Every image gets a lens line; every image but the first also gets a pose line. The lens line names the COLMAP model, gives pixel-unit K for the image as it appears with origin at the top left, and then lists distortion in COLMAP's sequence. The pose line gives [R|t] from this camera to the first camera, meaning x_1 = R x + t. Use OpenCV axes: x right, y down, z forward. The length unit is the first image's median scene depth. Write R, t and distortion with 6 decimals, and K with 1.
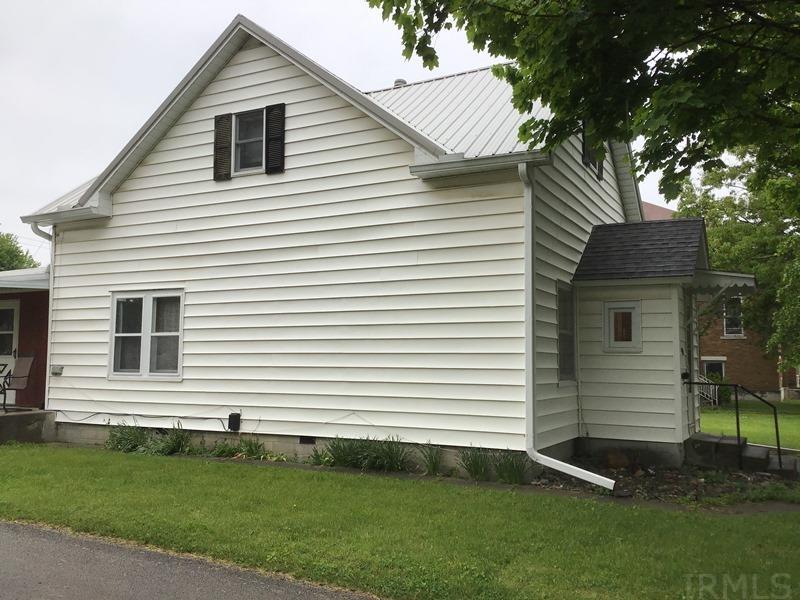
lens RADIAL K [[723.3, 0, 400.0], [0, 723.3, 300.0], [0, 0, 1]] dist [0.065410, -0.009072]
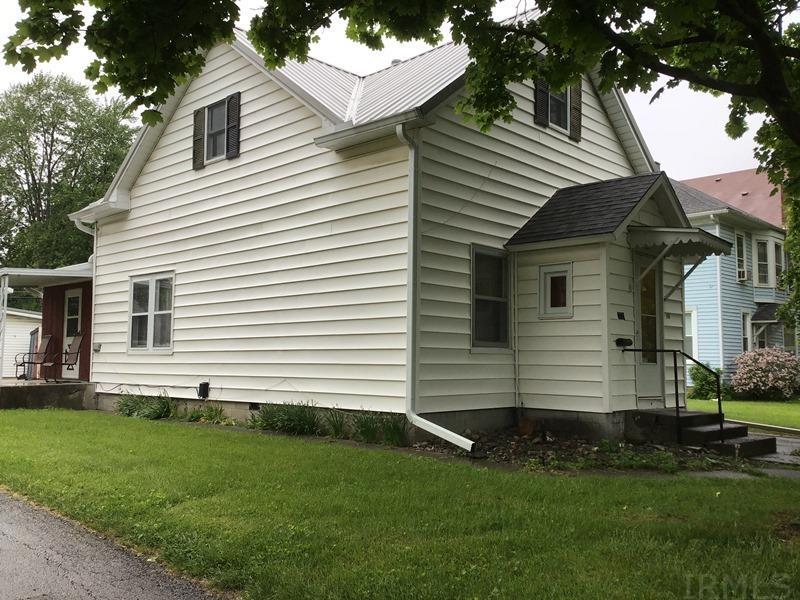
lens RADIAL K [[723.3, 0, 400.0], [0, 723.3, 300.0], [0, 0, 1]] dist [0.065410, -0.009072]
pose [[0.962258, -0.024905, -0.270996, 0.349670], [0.024692, 0.999686, -0.004196, 0.044815], [0.271015, -0.002654, 0.962571, 0.034089]]
